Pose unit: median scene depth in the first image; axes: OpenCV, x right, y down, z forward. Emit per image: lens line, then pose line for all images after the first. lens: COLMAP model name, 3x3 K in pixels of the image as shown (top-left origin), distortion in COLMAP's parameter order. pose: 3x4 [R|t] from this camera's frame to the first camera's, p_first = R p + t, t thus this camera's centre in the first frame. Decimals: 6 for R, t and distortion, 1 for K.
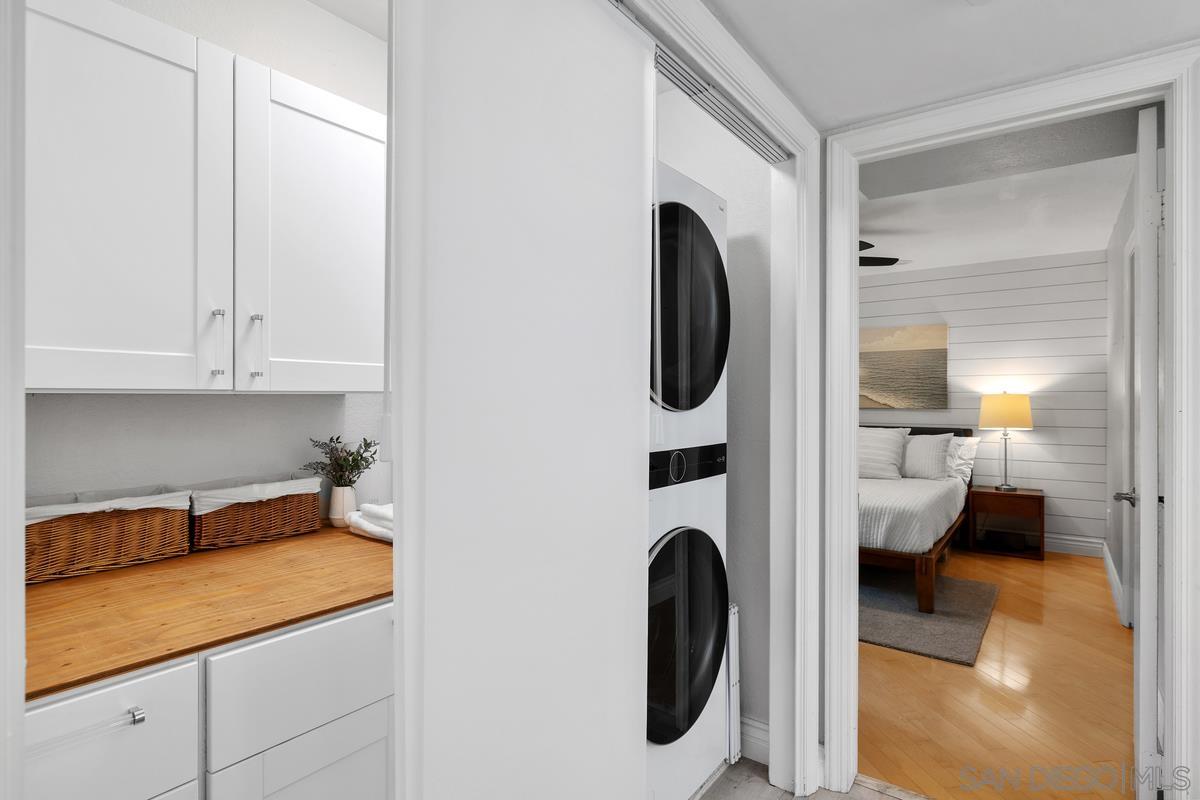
lens RADIAL K [[614.4, 0, 597.3], [0, 614.4, 405.1], [0, 0, 1]] dist [0.003883, 0.000294]
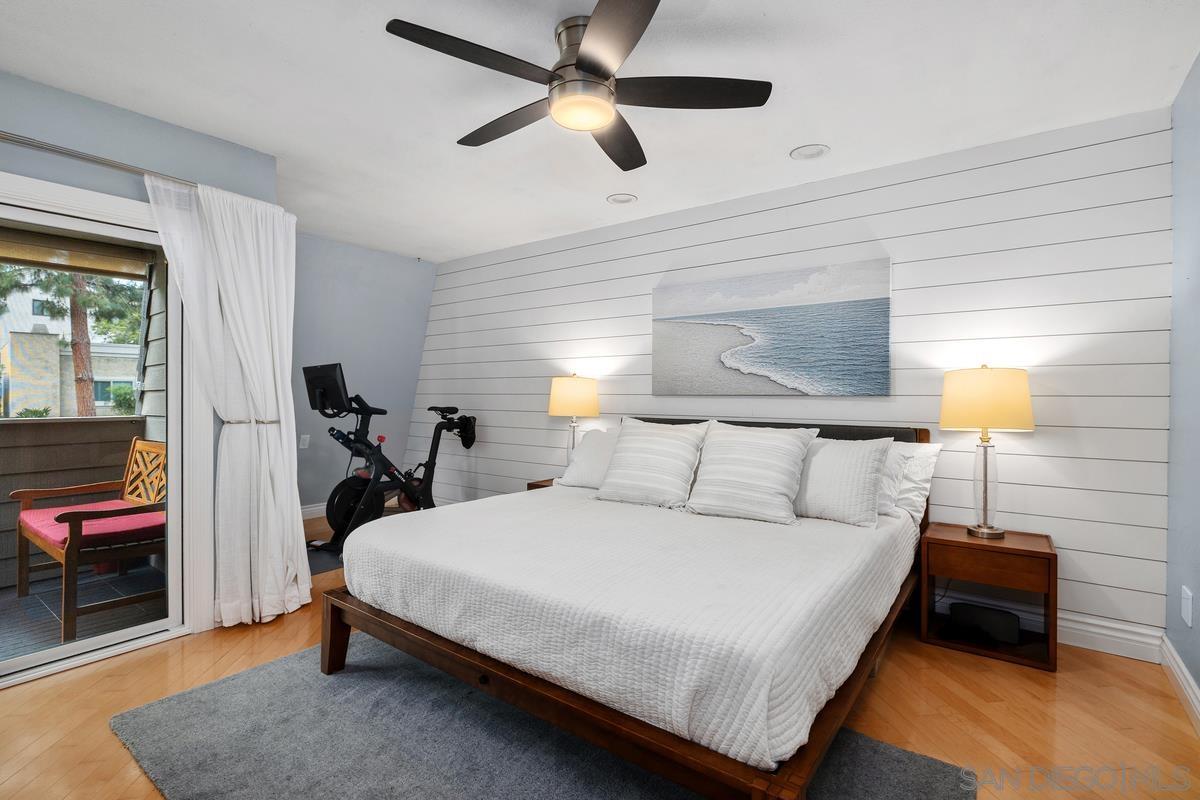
lens RADIAL K [[554.8, 0, 598.6], [0, 554.8, 398.3], [0, 0, 1]] dist [0.001097, 0.000169]
pose [[0.999938, 0.002414, -0.010834, 0.303338], [-0.002393, 0.999995, 0.001921, 0.008805], [0.010839, -0.001895, 0.999939, 0.471083]]
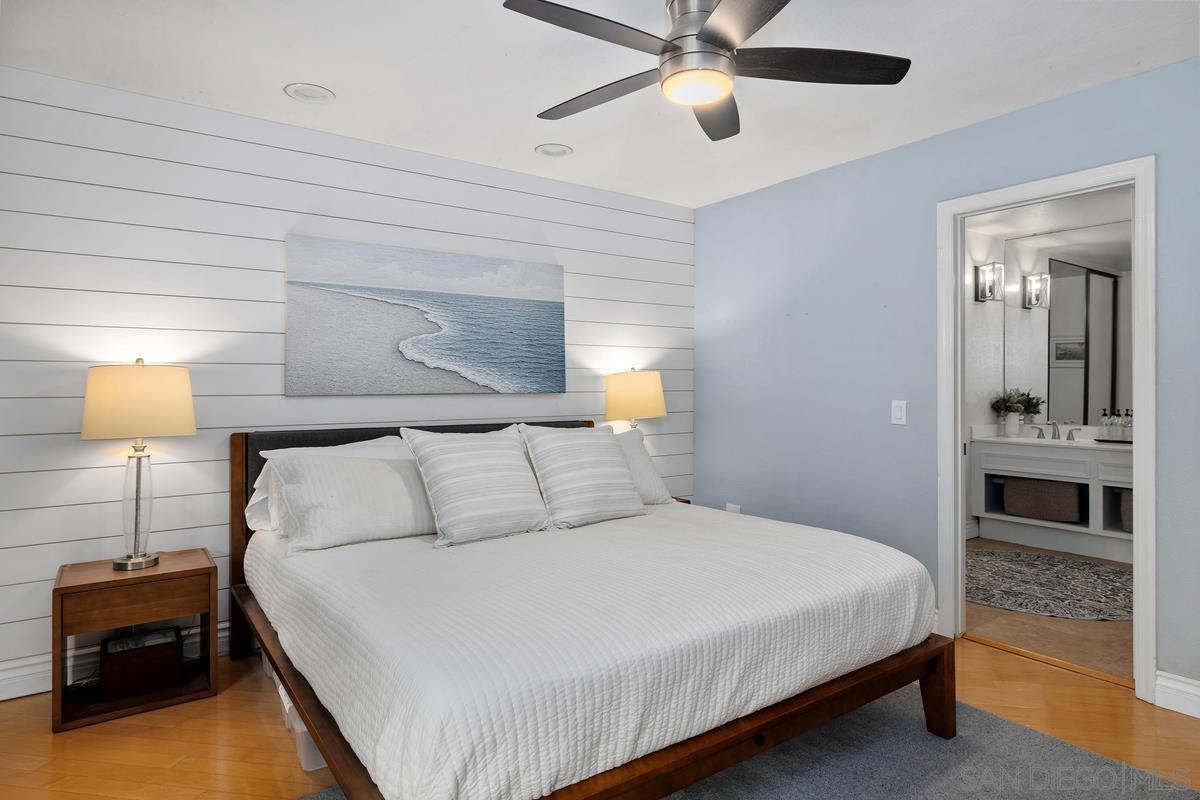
lens RADIAL K [[677.4, 0, 596.1], [0, 677.4, 380.2], [0, 0, 1]] dist [-0.001827, 0.001240]
pose [[0.321712, 0.011326, 0.946770, -0.125023], [0.014820, 0.999746, -0.016995, 0.005721], [-0.946721, 0.019499, 0.321463, 0.780444]]
